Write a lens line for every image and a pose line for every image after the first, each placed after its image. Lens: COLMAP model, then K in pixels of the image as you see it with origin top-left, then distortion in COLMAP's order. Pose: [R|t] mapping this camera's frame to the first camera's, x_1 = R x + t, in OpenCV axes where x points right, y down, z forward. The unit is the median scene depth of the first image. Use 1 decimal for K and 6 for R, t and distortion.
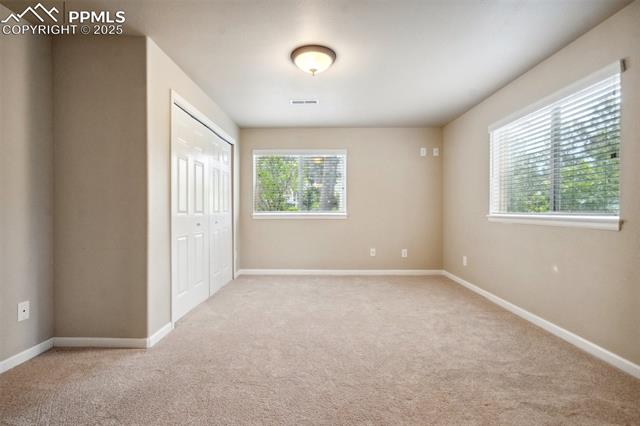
lens RADIAL K [[296.9, 0, 319.6], [0, 296.9, 212.3], [0, 0, 1]] dist [0.000014, 0.001326]
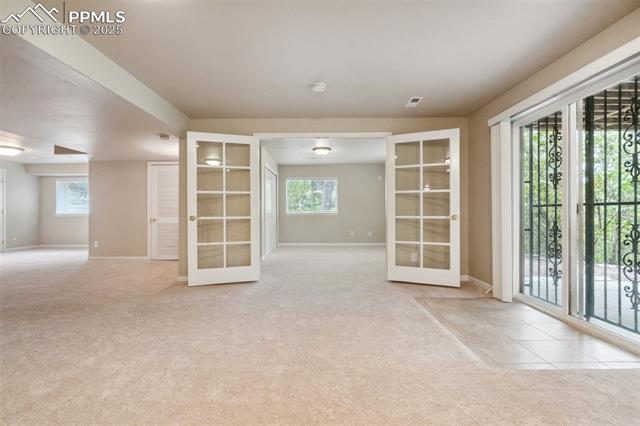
lens RADIAL K [[296.9, 0, 319.8], [0, 296.9, 211.4], [0, 0, 1]] dist [0.000014, 0.001326]
pose [[0.999972, -0.004325, 0.006060, -0.030851], [0.004336, 0.999989, -0.001672, 0.000109], [-0.006053, 0.001698, 0.999980, -0.792969]]
